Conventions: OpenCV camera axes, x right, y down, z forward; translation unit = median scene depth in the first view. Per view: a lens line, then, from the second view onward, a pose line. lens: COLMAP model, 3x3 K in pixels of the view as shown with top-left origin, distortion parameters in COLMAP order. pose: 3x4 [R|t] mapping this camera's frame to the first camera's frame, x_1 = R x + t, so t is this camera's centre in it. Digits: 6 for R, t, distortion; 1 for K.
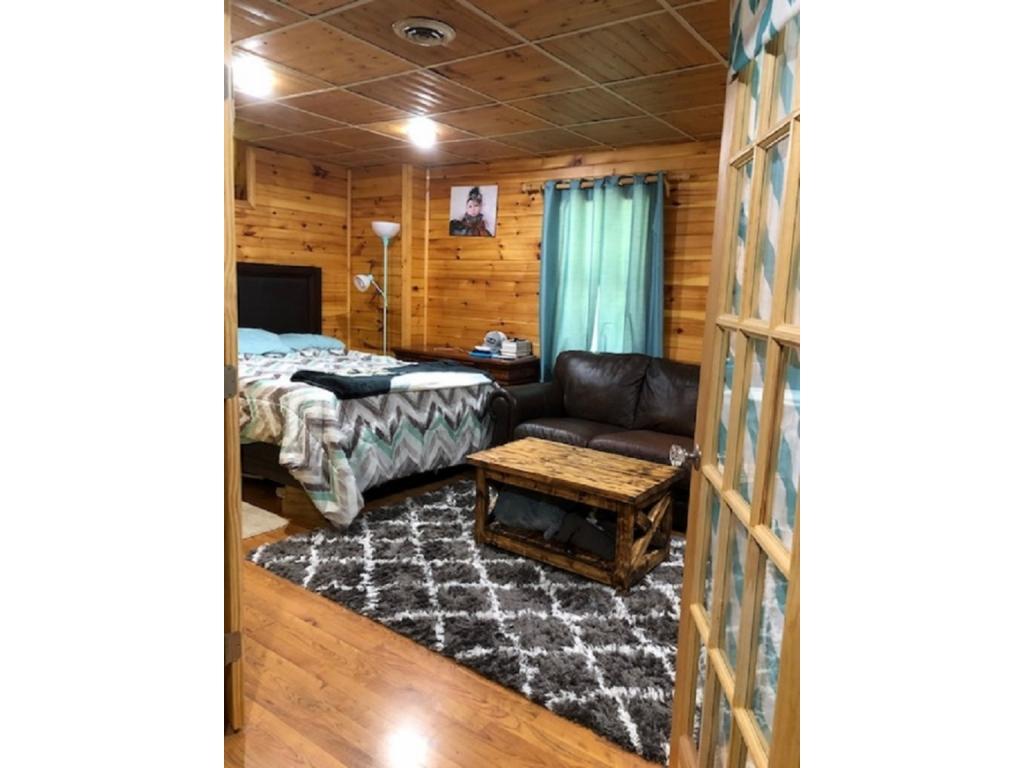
lens RADIAL K [[639.1, 0, 512.2], [0, 639.1, 385.9], [0, 0, 1]] dist [0.003793, 0.000189]
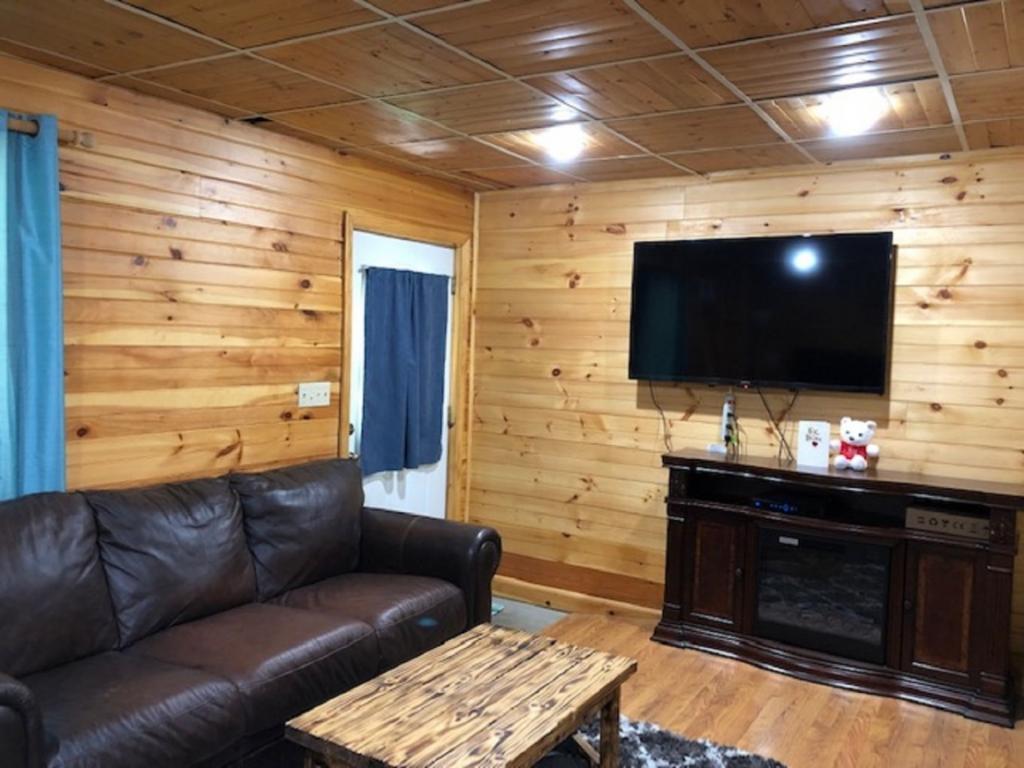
lens RADIAL K [[842.4, 0, 511.3], [0, 842.4, 382.2], [0, 0, 1]] dist [0.007723, 0.005307]
pose [[-0.077638, -0.100025, 0.991951, -0.585776], [0.113320, 0.987621, 0.108457, -0.214419], [-0.990521, 0.120828, -0.065342, 0.930535]]
